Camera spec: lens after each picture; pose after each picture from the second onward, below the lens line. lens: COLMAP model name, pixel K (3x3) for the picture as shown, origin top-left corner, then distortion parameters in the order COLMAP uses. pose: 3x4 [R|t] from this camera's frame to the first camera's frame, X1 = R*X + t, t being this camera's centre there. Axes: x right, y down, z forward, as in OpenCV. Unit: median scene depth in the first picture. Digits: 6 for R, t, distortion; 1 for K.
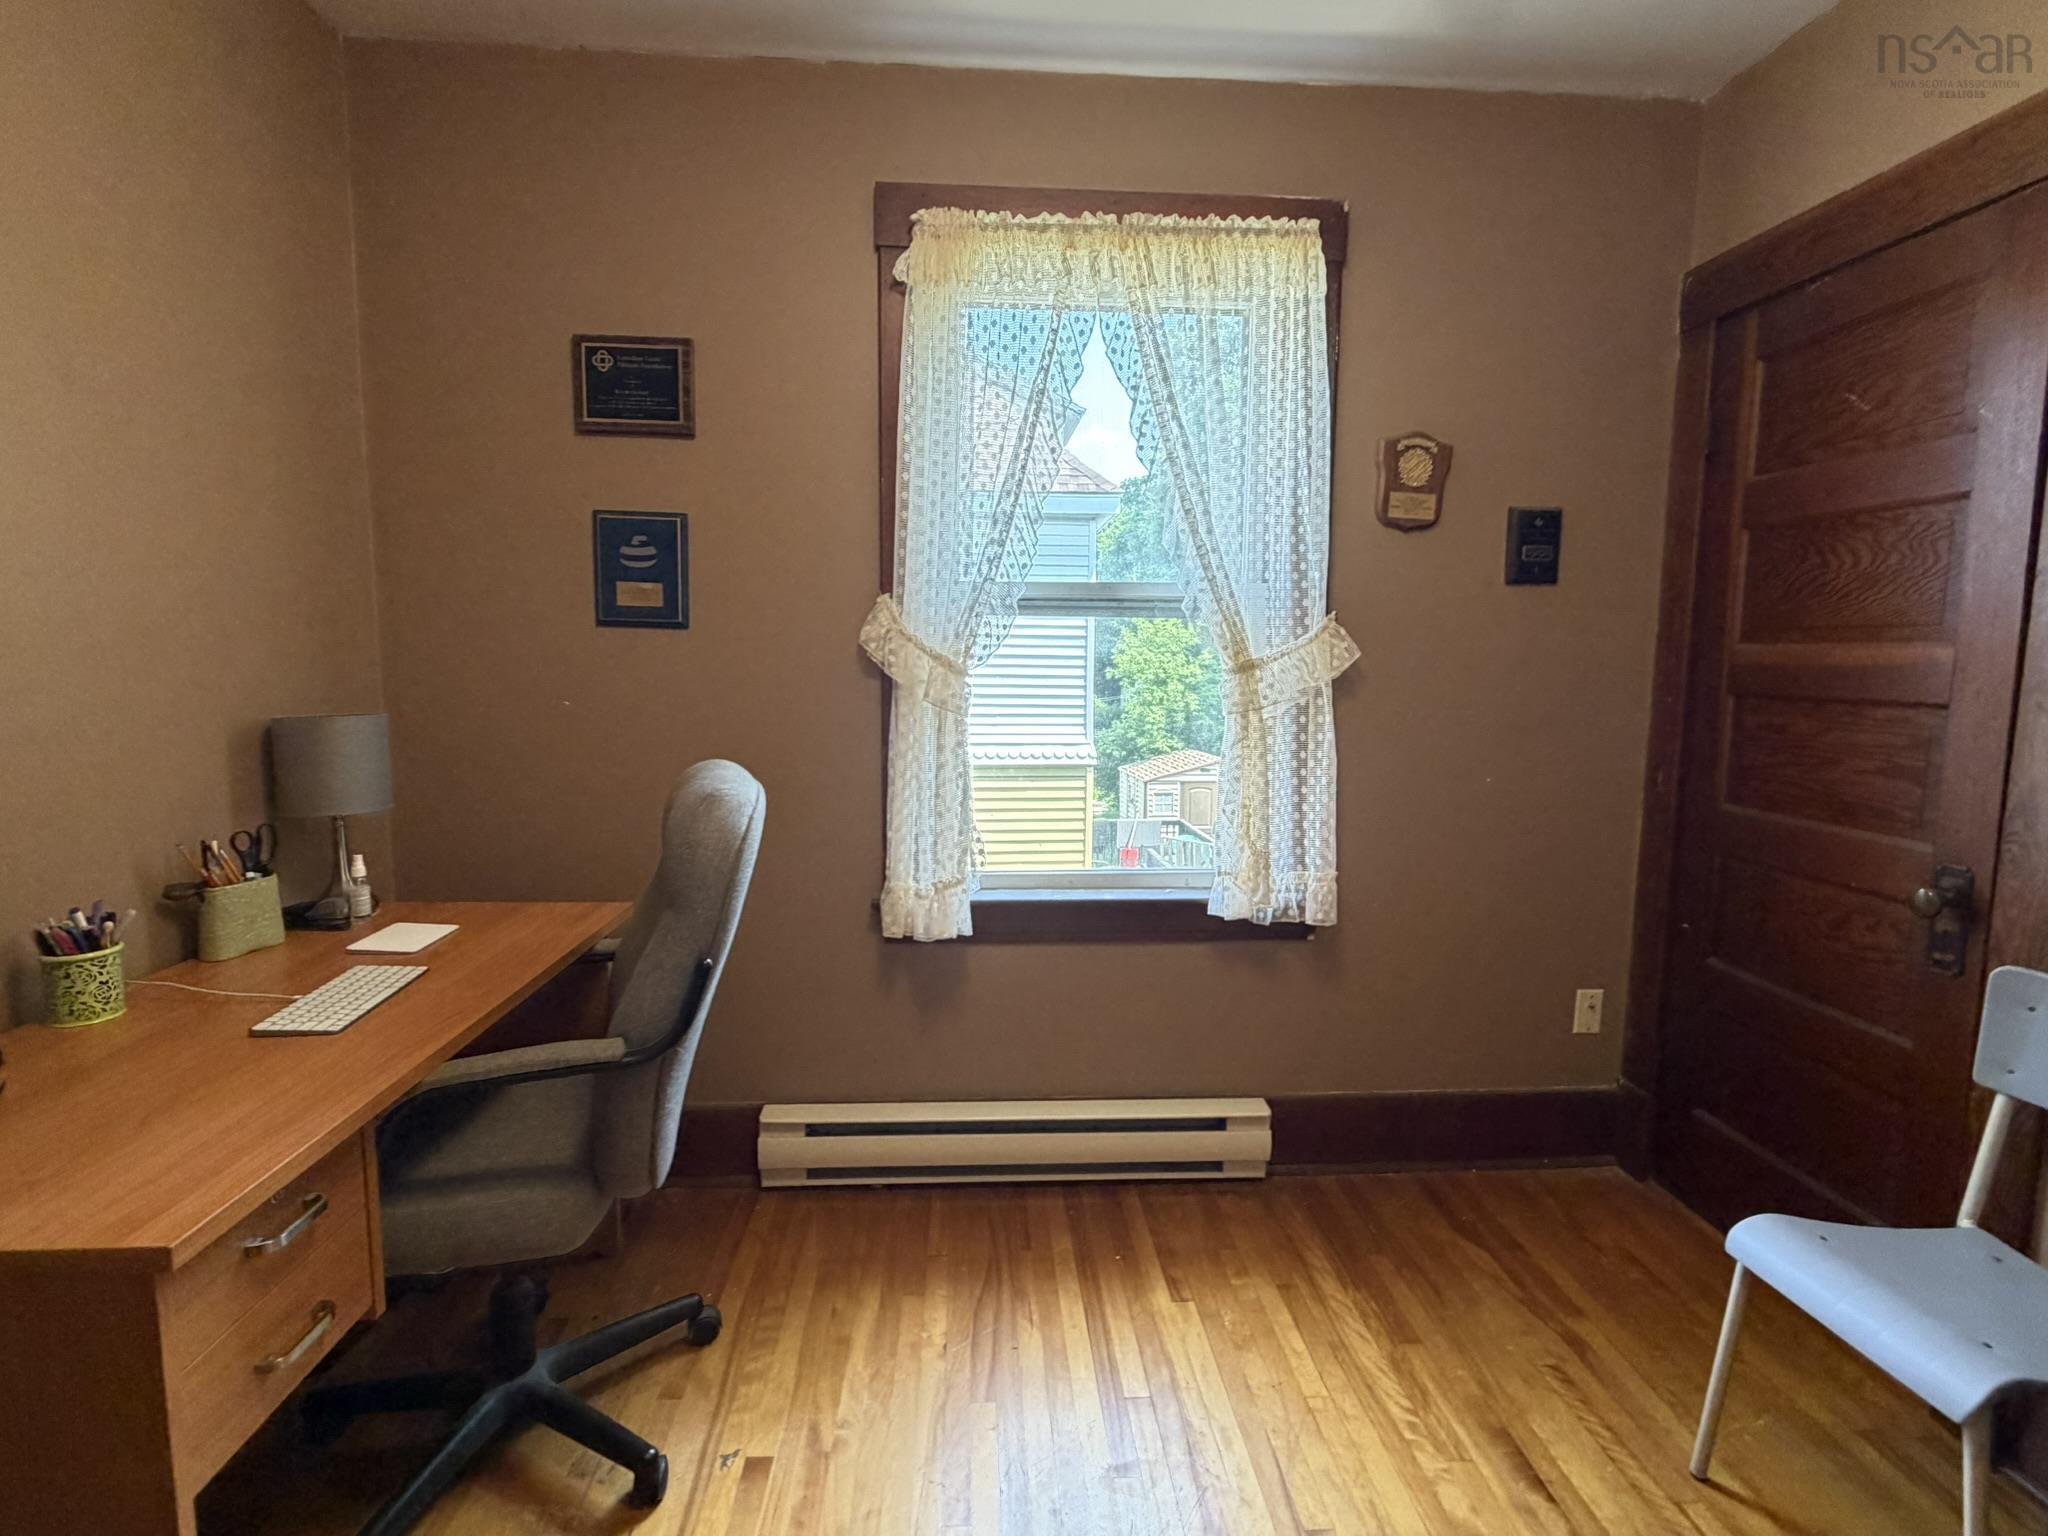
lens RADIAL K [[996.2, 0, 1024.0], [0, 996.2, 768.0], [0, 0, 1]] dist [0.002172, 0.001879]
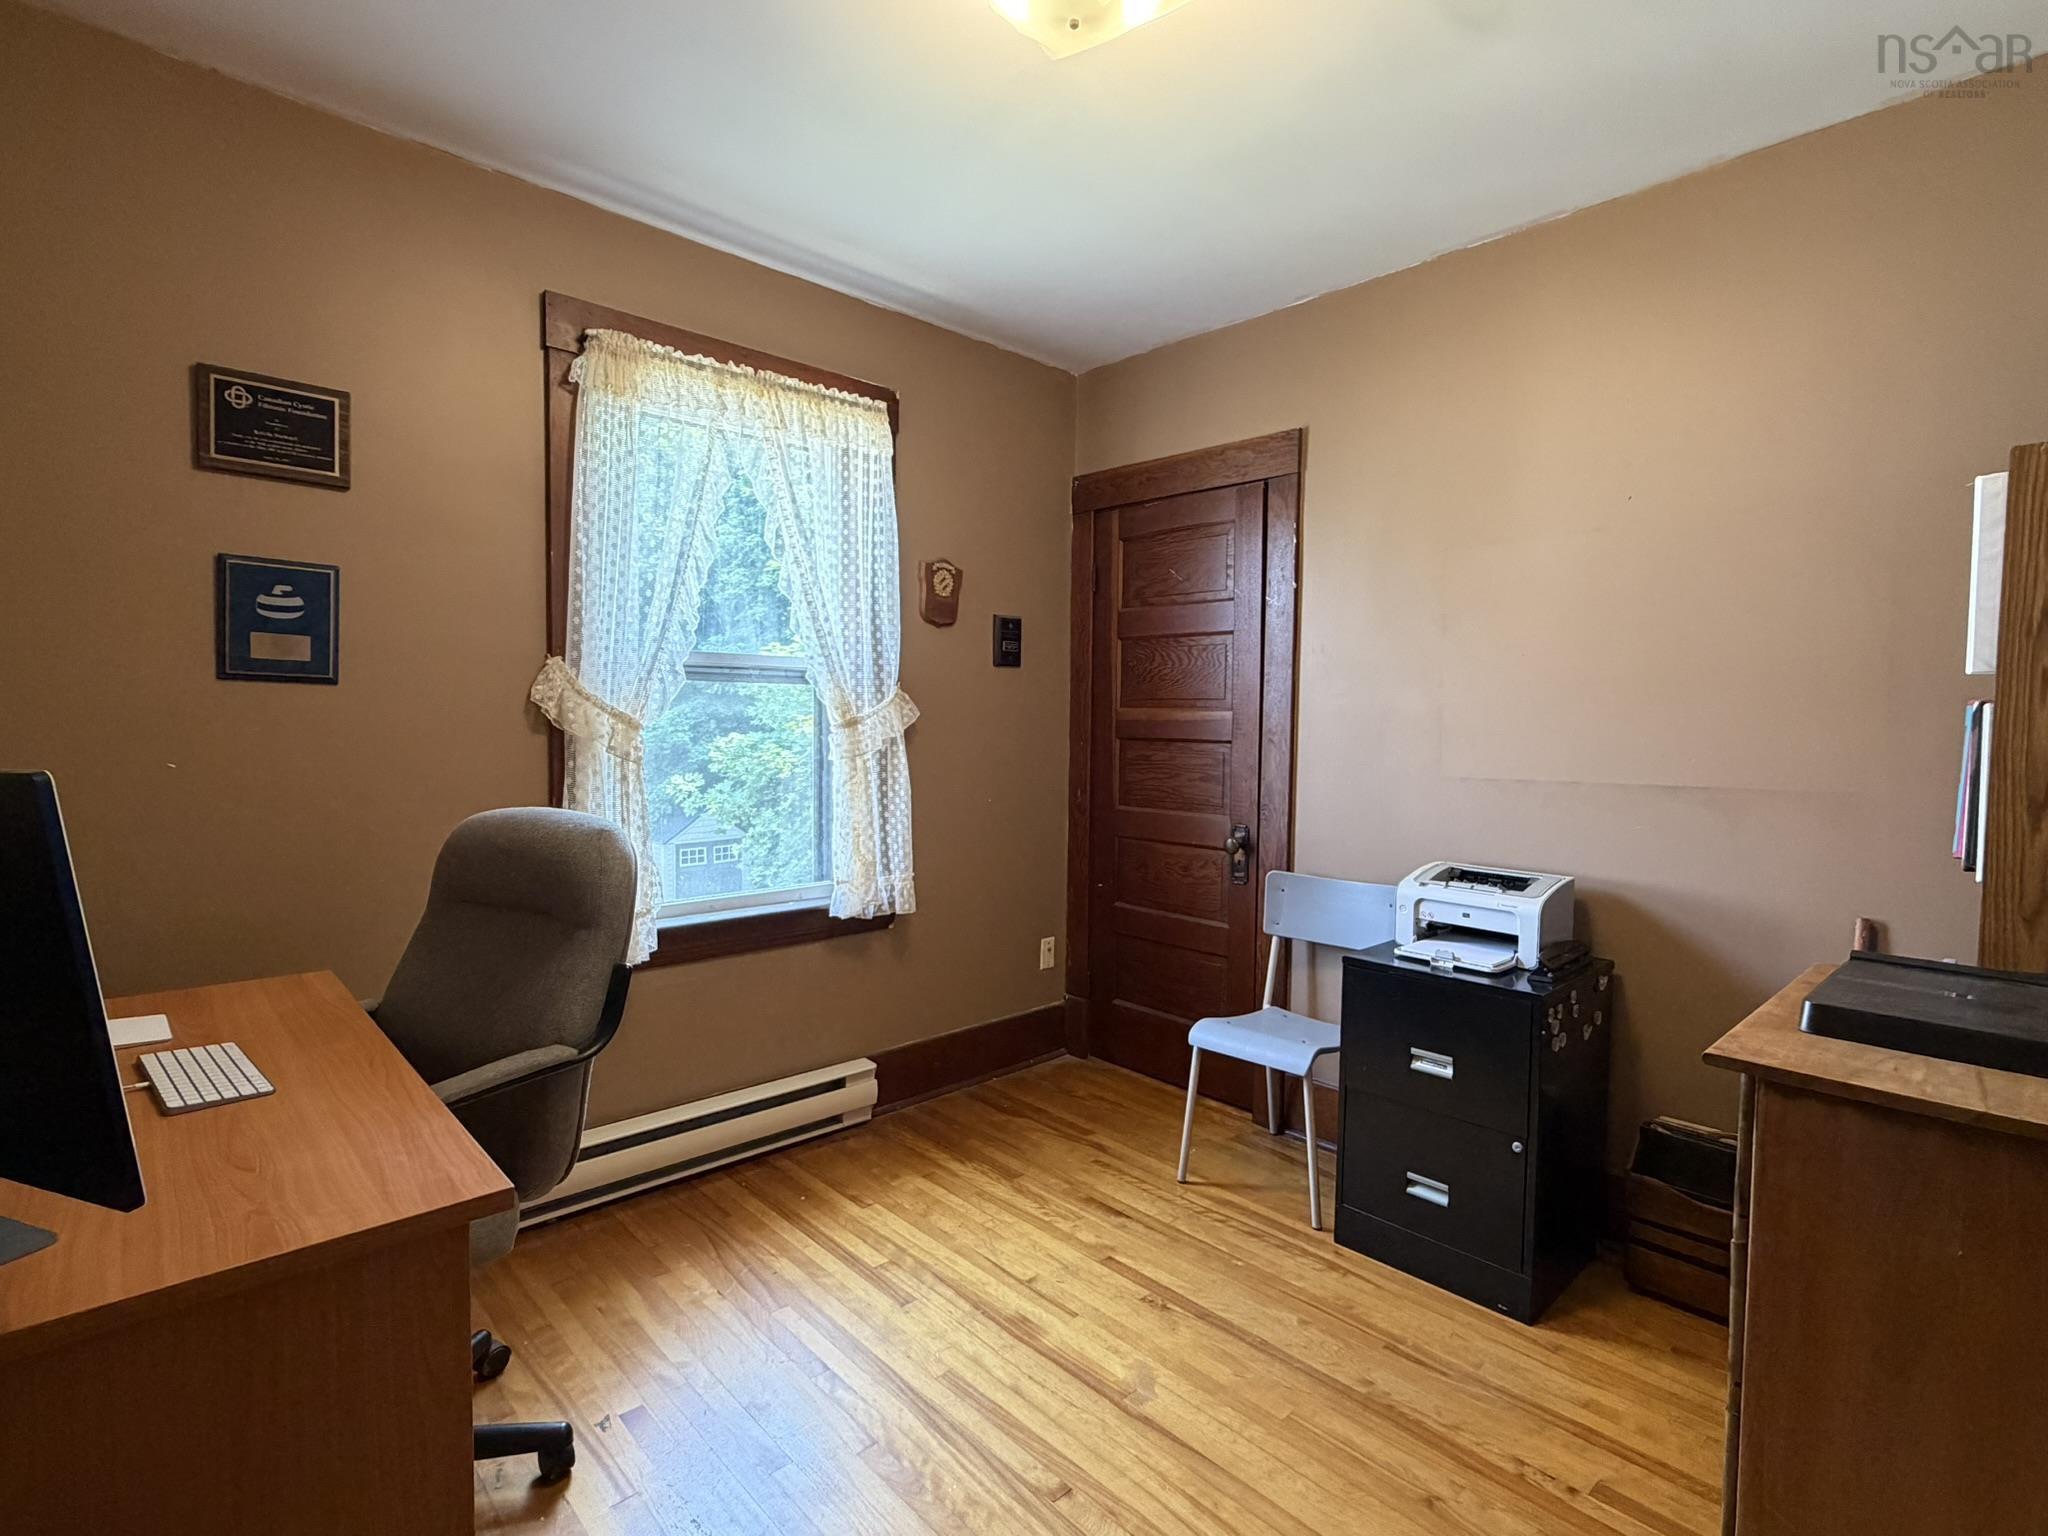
lens RADIAL K [[1003.0, 0, 1024.0], [0, 1003.0, 768.0], [0, 0, 1]] dist [0.002543, 0.000286]
pose [[0.768329, -0.031505, 0.639279, -0.466869], [0.066707, 0.997290, -0.031024, 0.015111], [-0.636569, 0.066481, 0.768349, -0.164542]]
